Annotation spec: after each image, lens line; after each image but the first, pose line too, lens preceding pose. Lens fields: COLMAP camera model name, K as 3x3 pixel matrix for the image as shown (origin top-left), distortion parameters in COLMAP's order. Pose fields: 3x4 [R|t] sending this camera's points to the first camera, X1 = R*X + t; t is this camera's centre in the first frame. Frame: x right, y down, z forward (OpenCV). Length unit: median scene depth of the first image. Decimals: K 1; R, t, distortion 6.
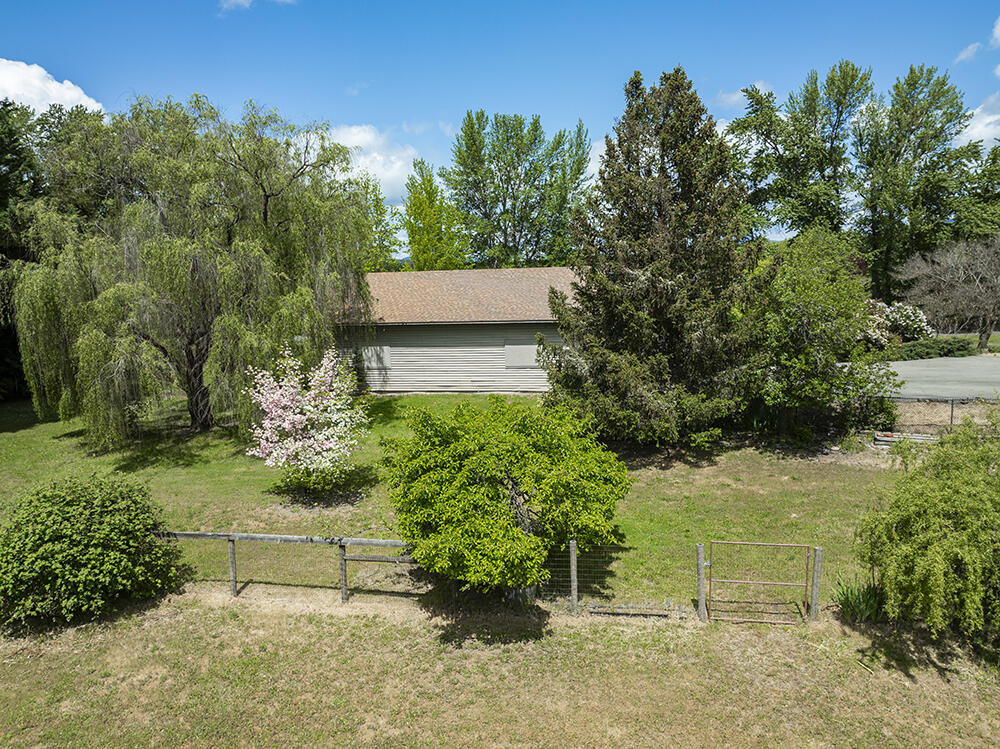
lens RADIAL K [[705.4, 0, 498.5], [0, 705.4, 368.7], [0, 0, 1]] dist [-0.043784, 0.019649]
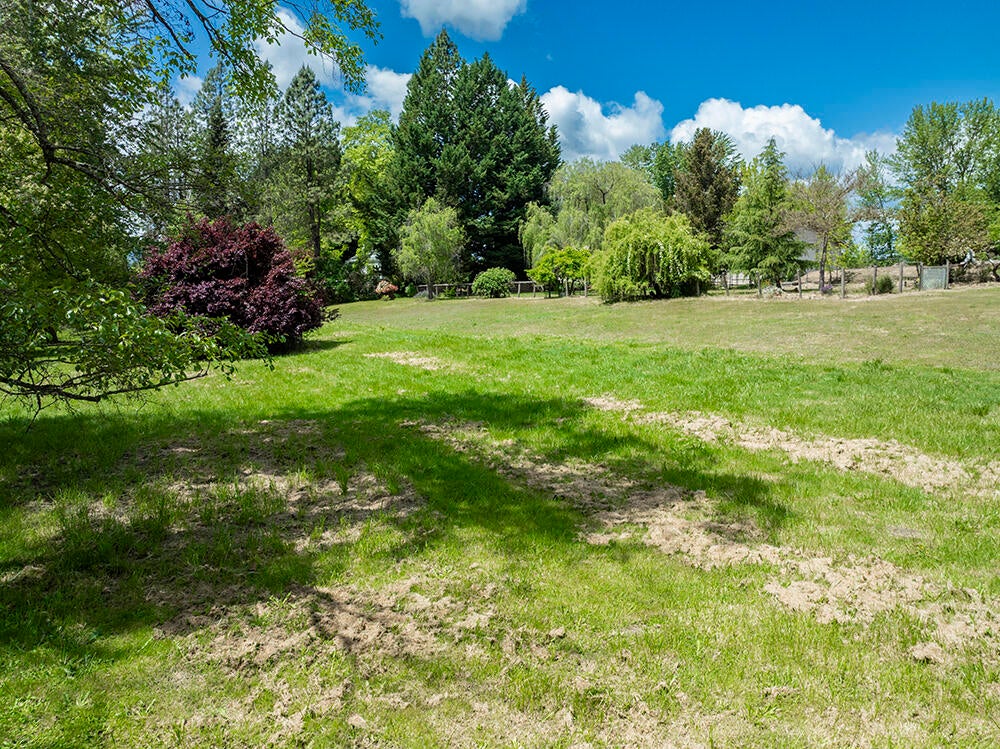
lens RADIAL K [[705.4, 0, 498.5], [0, 705.4, 368.7], [0, 0, 1]] dist [-0.043784, 0.019649]
pose [[0.615622, 0.101685, -0.781454, 2.674946], [-0.104698, 0.993403, 0.046784, 0.549397], [0.781056, 0.053016, 0.622207, -1.519005]]
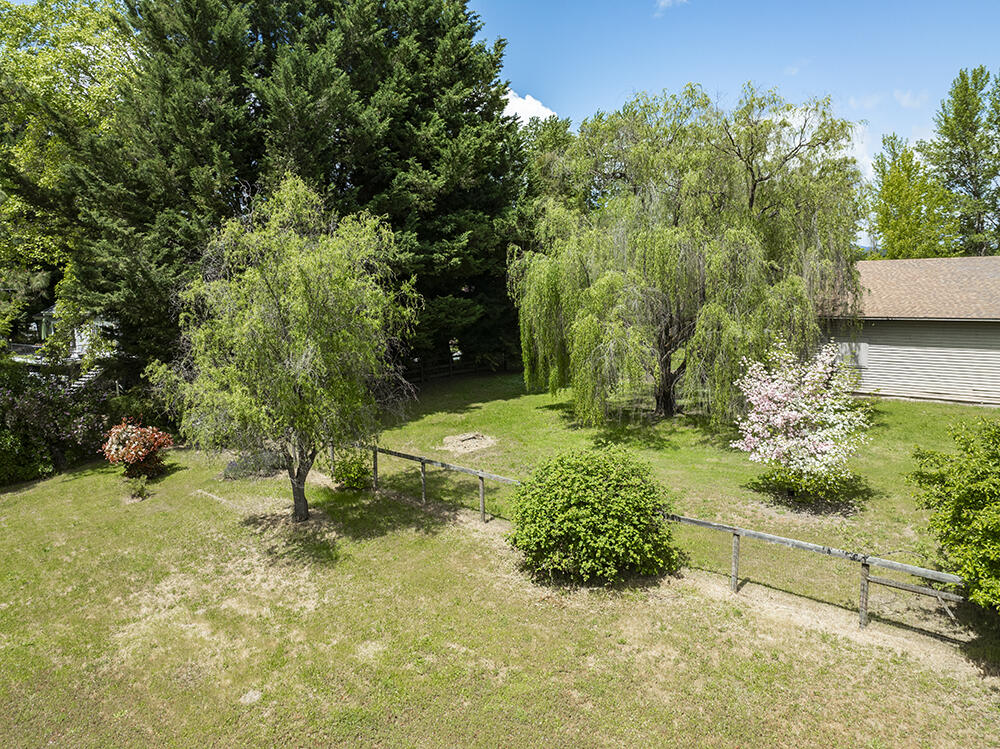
lens RADIAL K [[705.4, 0, 498.5], [0, 705.4, 368.7], [0, 0, 1]] dist [-0.043784, 0.019649]
pose [[0.833771, 0.069927, -0.547664, -0.139328], [-0.063398, 0.997511, 0.030848, 0.006548], [0.548458, 0.009001, 0.836130, 0.004944]]
